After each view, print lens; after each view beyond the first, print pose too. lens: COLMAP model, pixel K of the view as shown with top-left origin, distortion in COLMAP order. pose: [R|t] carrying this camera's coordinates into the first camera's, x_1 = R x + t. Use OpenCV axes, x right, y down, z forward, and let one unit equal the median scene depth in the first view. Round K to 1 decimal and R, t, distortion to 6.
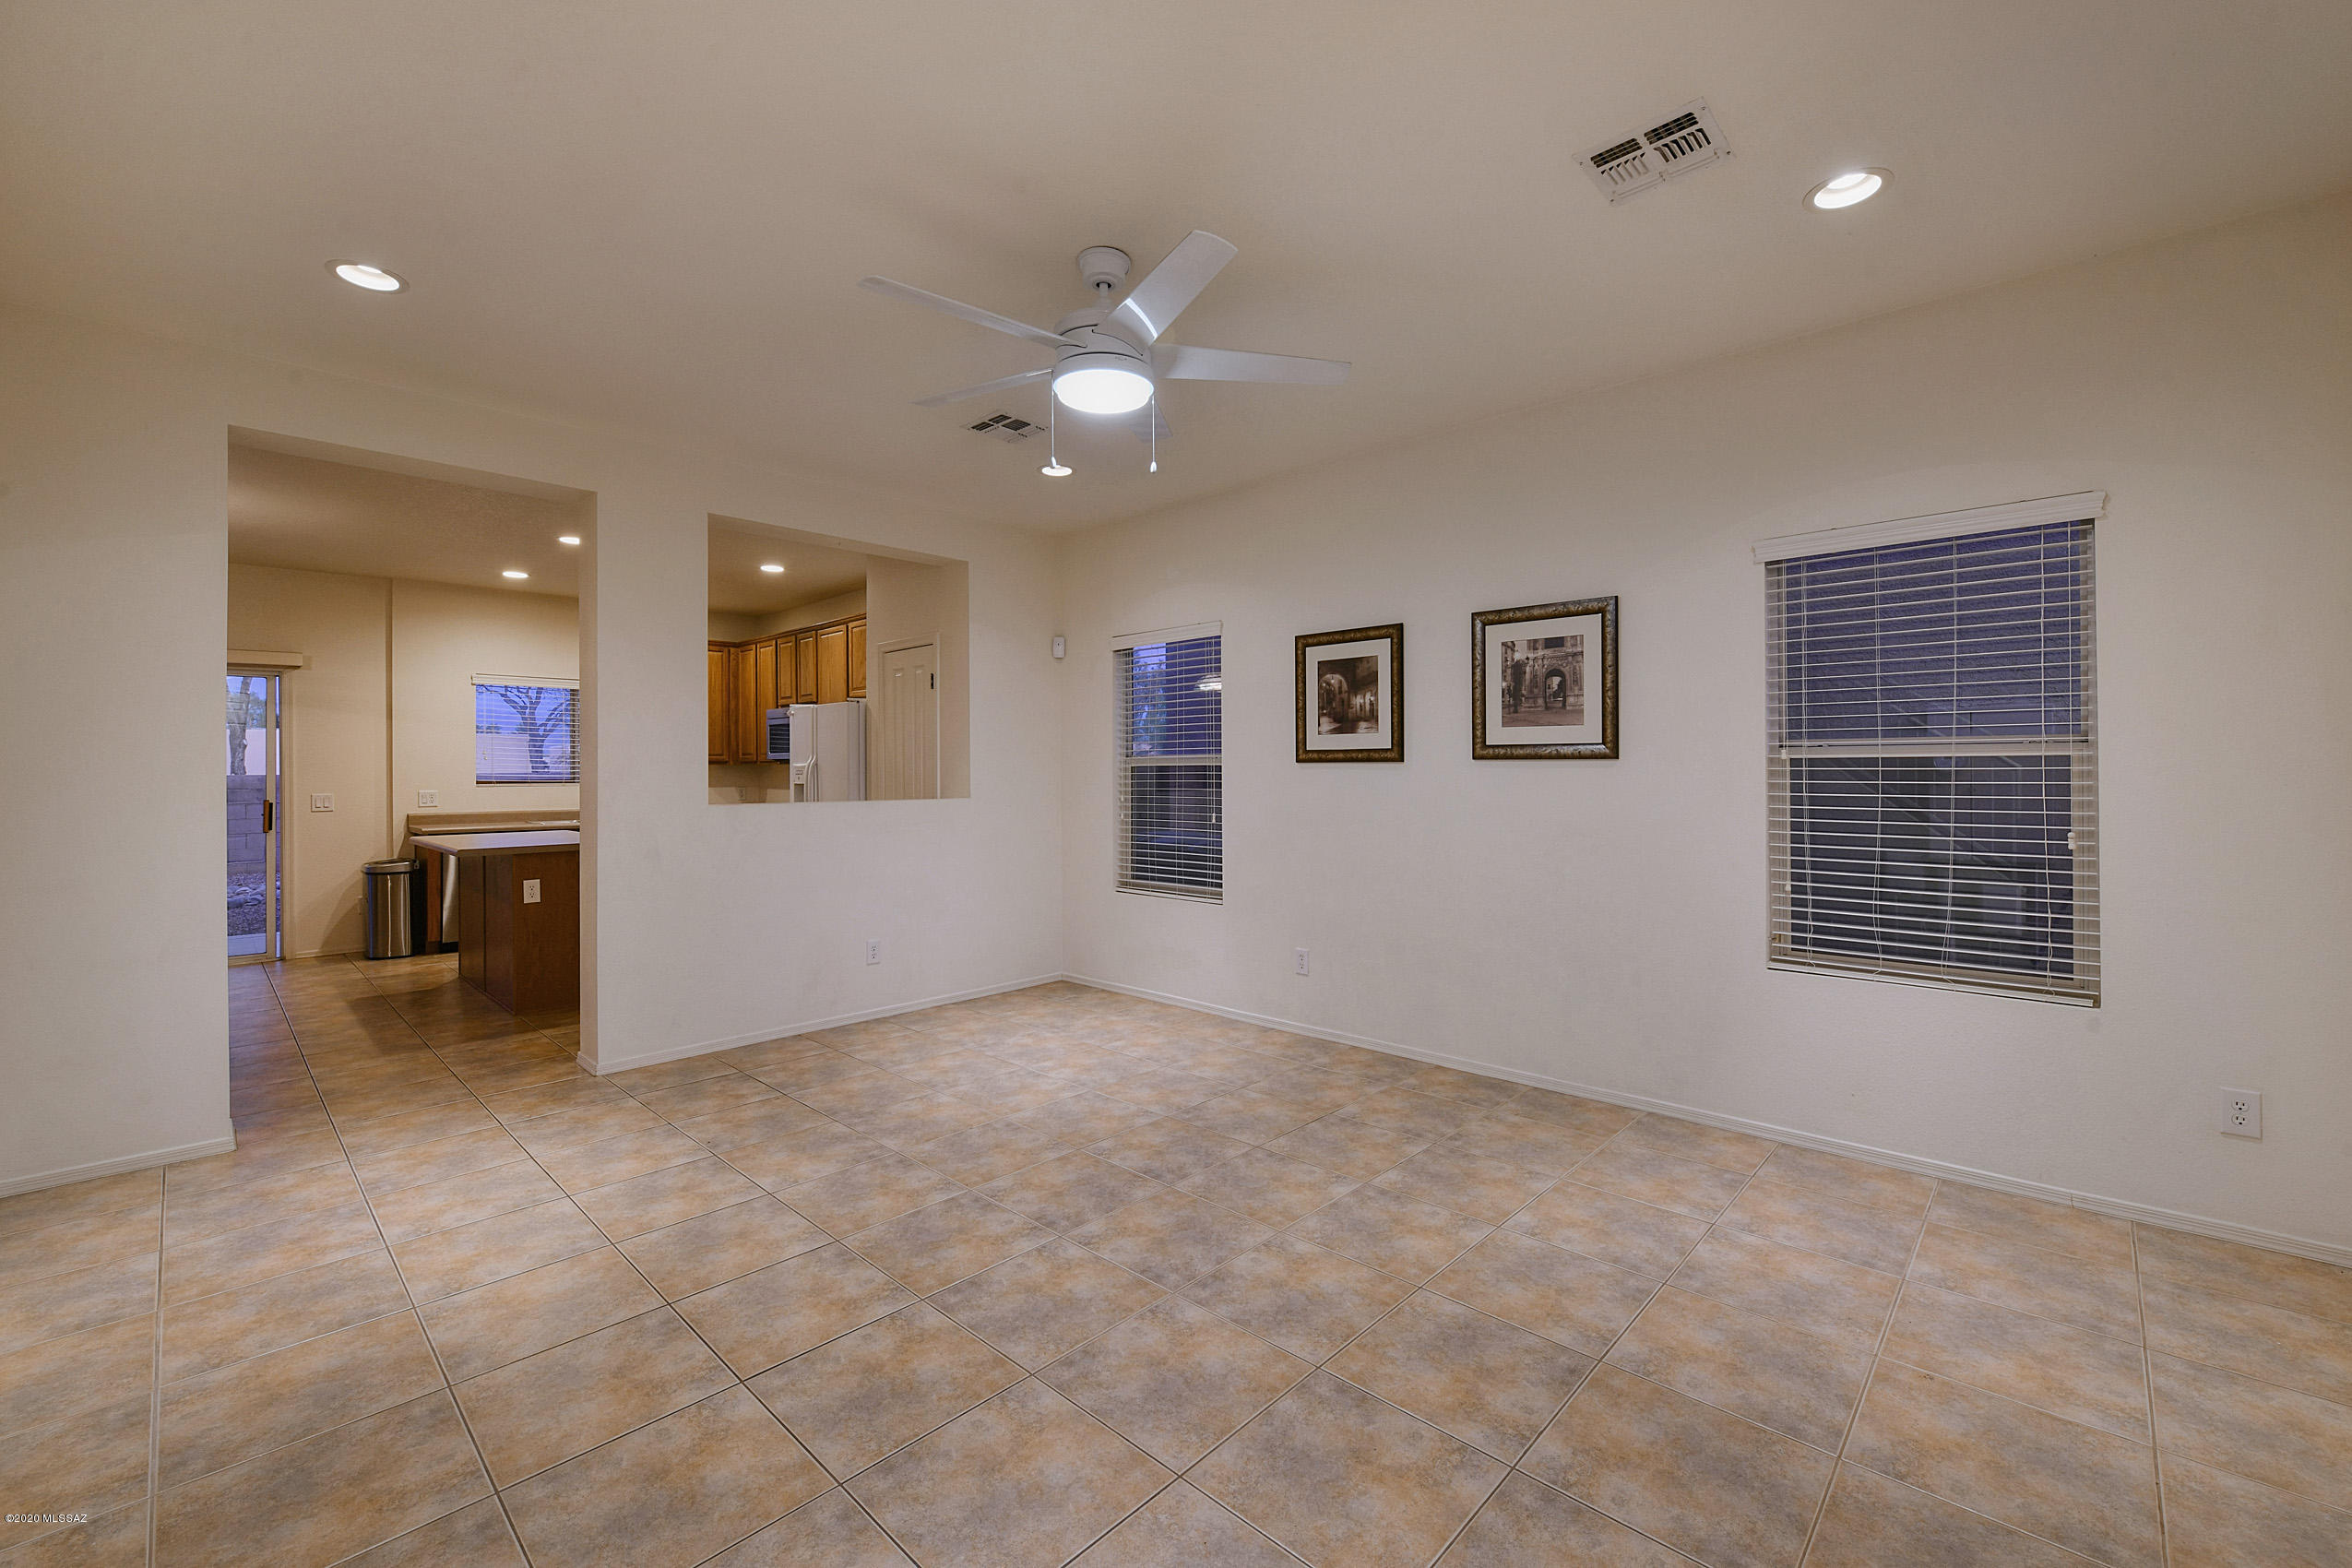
lens RADIAL K [[968.6, 0, 1166.0], [0, 968.6, 763.1], [0, 0, 1]] dist [-0.006252, -0.000182]
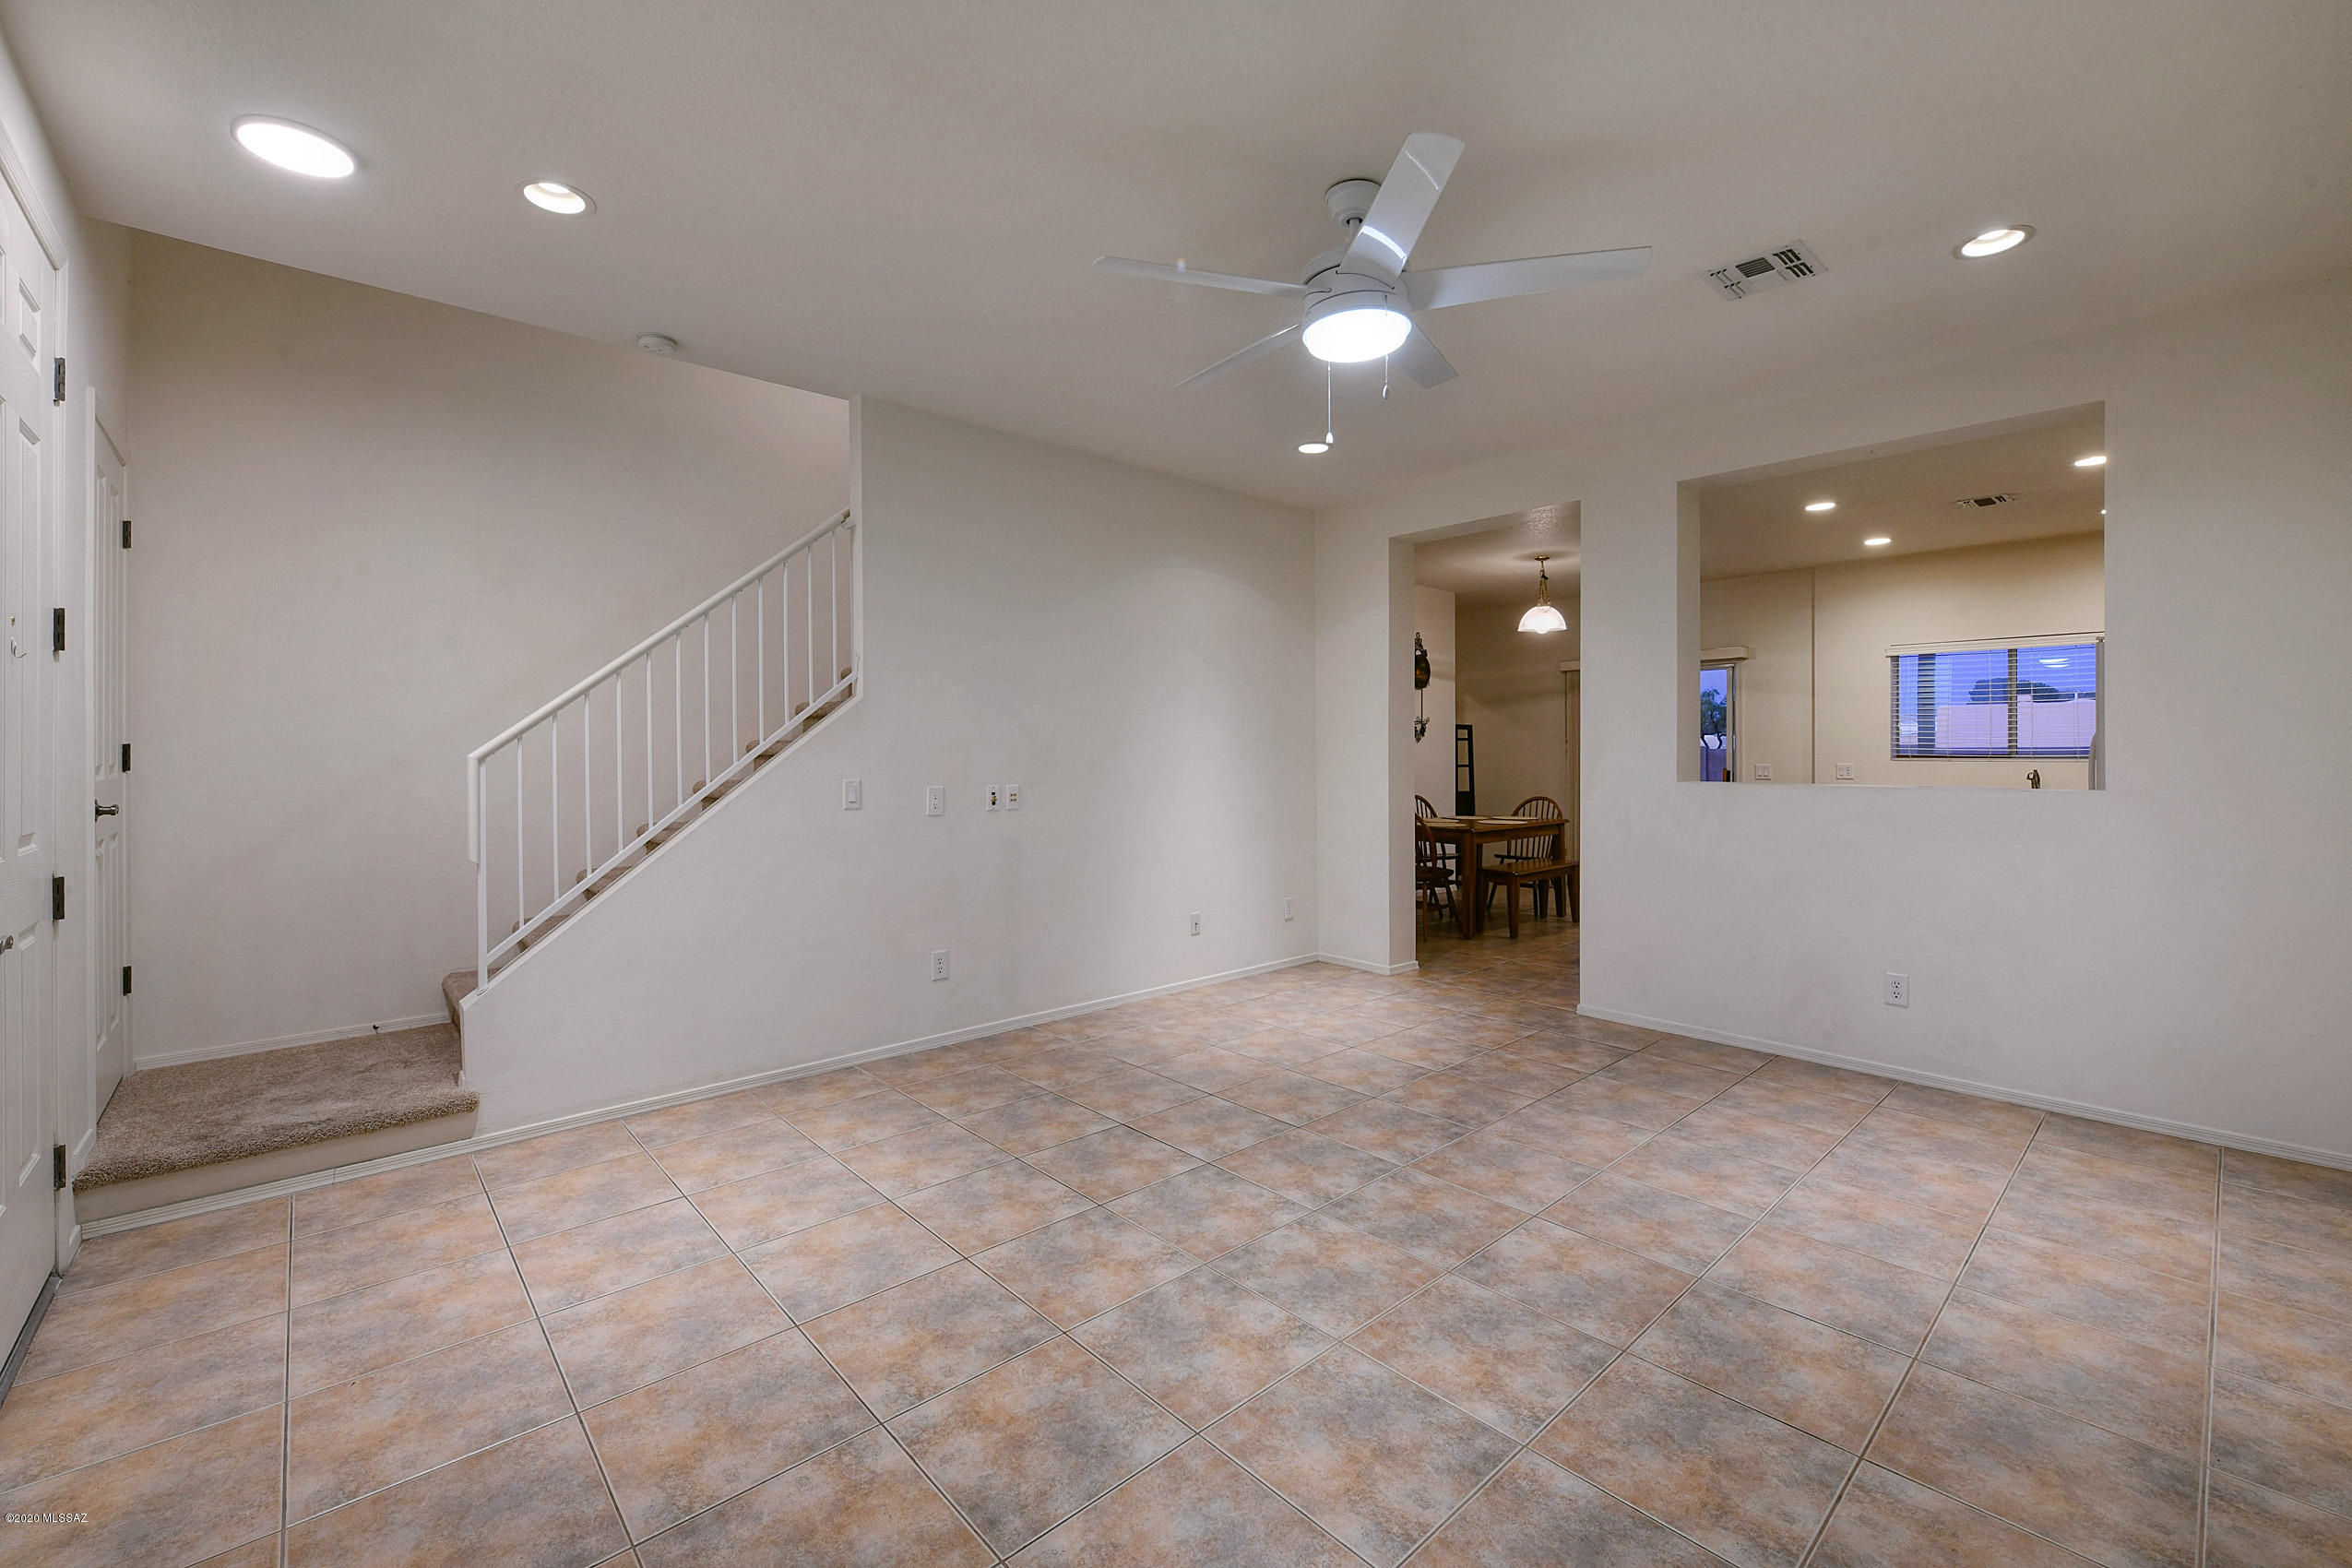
lens RADIAL K [[968.6, 0, 1166.0], [0, 968.6, 763.1], [0, 0, 1]] dist [-0.006252, -0.000182]
pose [[-0.082336, 0.018903, -0.996425, 0.808342], [0.011135, 0.999775, 0.018047, -0.001661], [0.996542, -0.009609, -0.082528, 0.829113]]
